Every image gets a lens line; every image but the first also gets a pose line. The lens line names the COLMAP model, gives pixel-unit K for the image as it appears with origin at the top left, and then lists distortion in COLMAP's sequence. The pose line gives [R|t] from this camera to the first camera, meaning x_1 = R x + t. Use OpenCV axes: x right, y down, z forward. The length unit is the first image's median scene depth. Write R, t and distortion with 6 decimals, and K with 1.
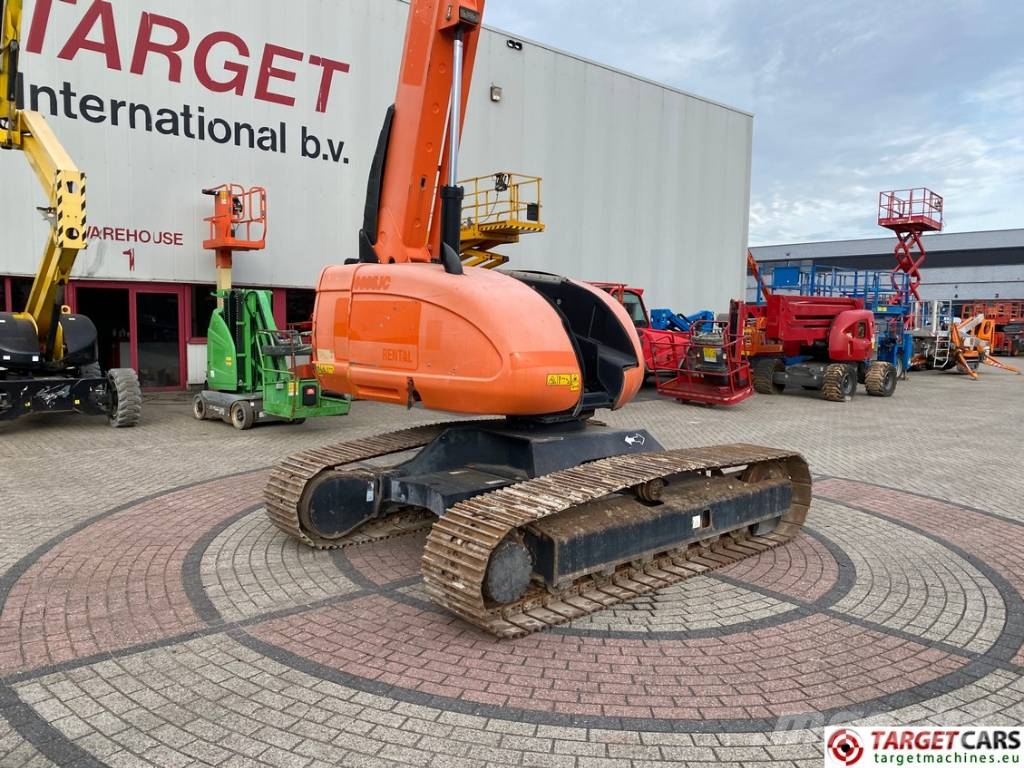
lens RADIAL K [[774.0, 0, 497.5], [0, 774.0, 379.3], [0, 0, 1]] dist [0.020619, 0.001380]
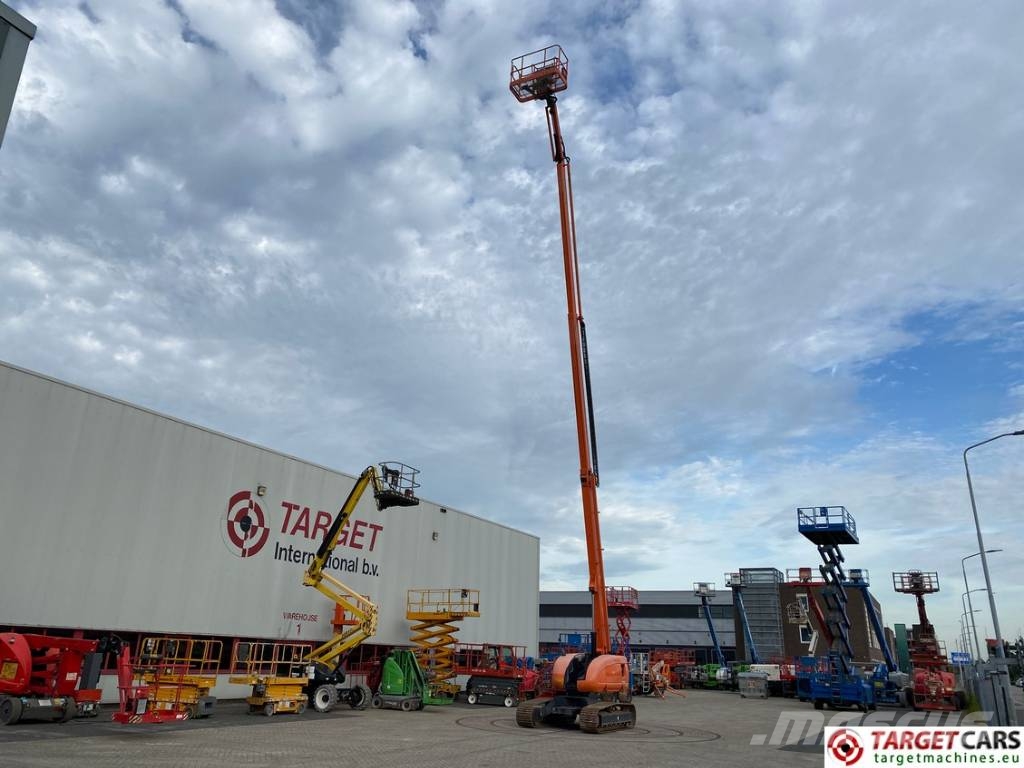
lens RADIAL K [[826.7, 0, 512.0], [0, 826.7, 384.0], [0, 0, 1]] dist [0.032531, -0.004394]
pose [[0.925423, 0.132344, 0.355074, -0.734569], [0.012461, 0.925893, -0.377580, 0.068940], [-0.378731, 0.353846, 0.855194, -1.153516]]
